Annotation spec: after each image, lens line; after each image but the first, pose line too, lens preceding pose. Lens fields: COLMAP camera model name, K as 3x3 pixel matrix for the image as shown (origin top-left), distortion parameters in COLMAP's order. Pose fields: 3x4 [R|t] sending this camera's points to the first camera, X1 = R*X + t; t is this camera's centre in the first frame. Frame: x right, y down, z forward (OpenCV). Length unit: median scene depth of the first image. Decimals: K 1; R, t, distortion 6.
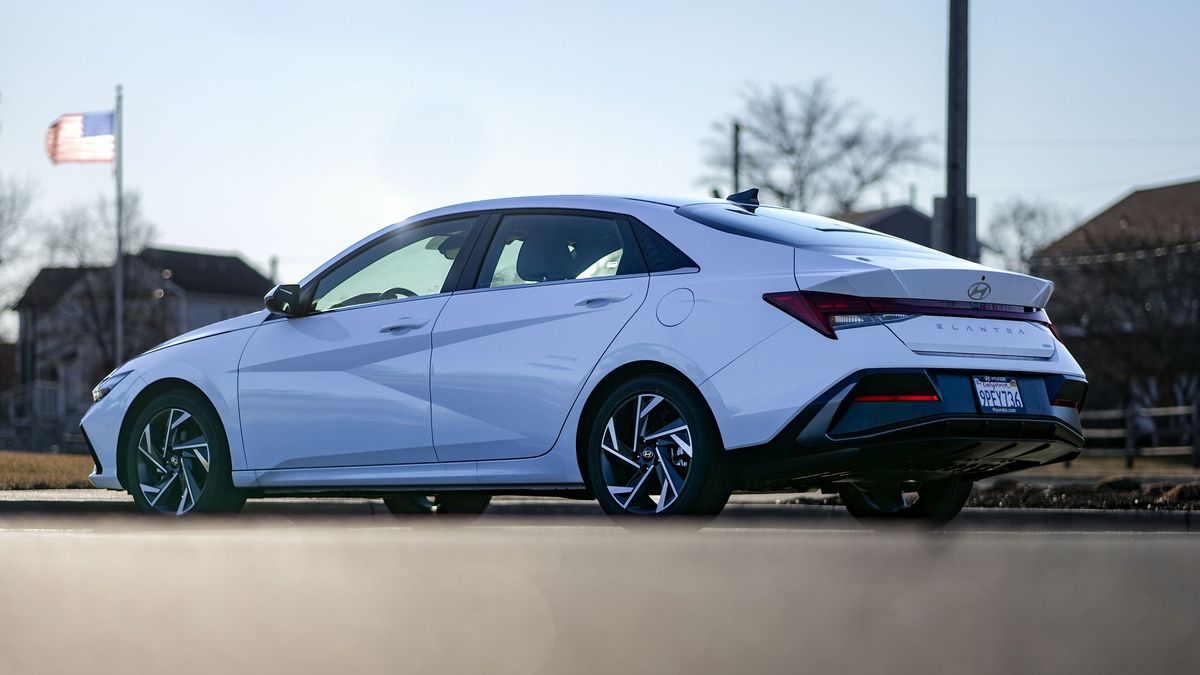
lens RADIAL K [[3796.4, 0, 600.0], [0, 3796.4, 337.5], [0, 0, 1]] dist [-0.198788, -1.392624]
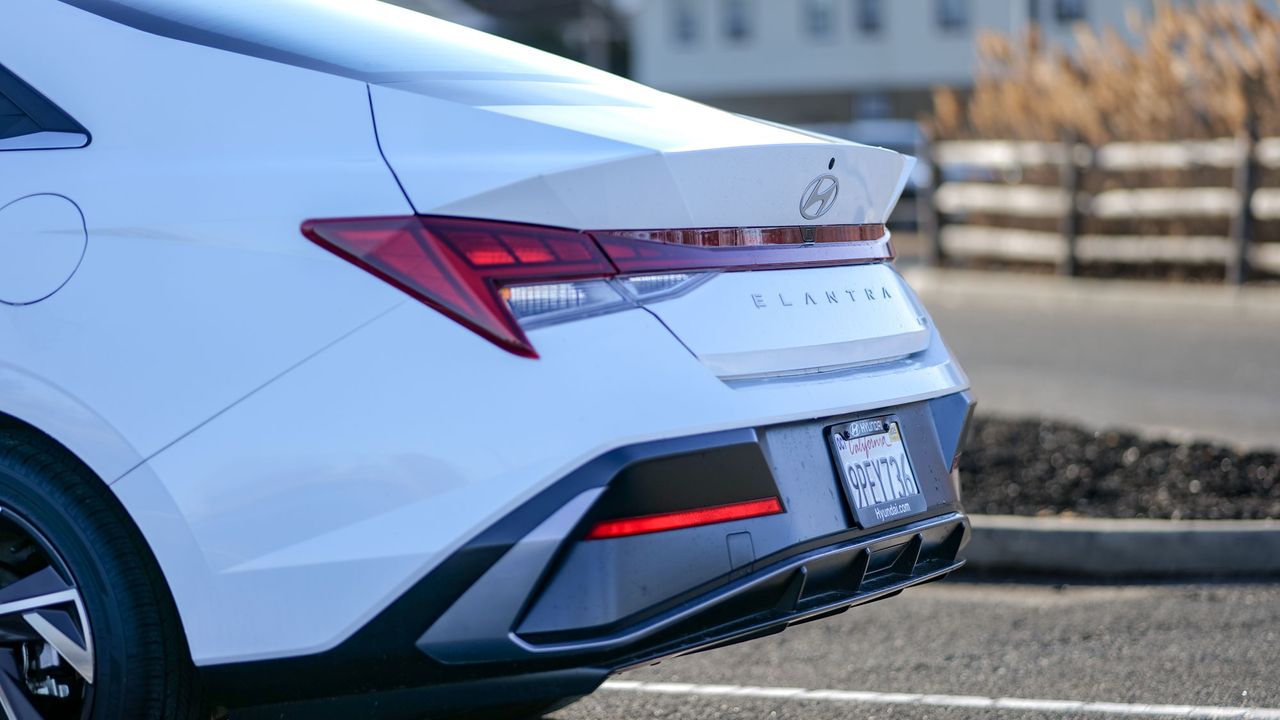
lens RADIAL K [[3445.1, 0, 640.0], [0, 3445.1, 360.0], [0, 0, 1]] dist [-0.048768, -0.041518]
pose [[0.951090, -0.017094, 0.308439, -0.025185], [-0.010335, 0.996148, 0.087075, -0.026350], [-0.308740, -0.086004, 0.947250, 0.683716]]
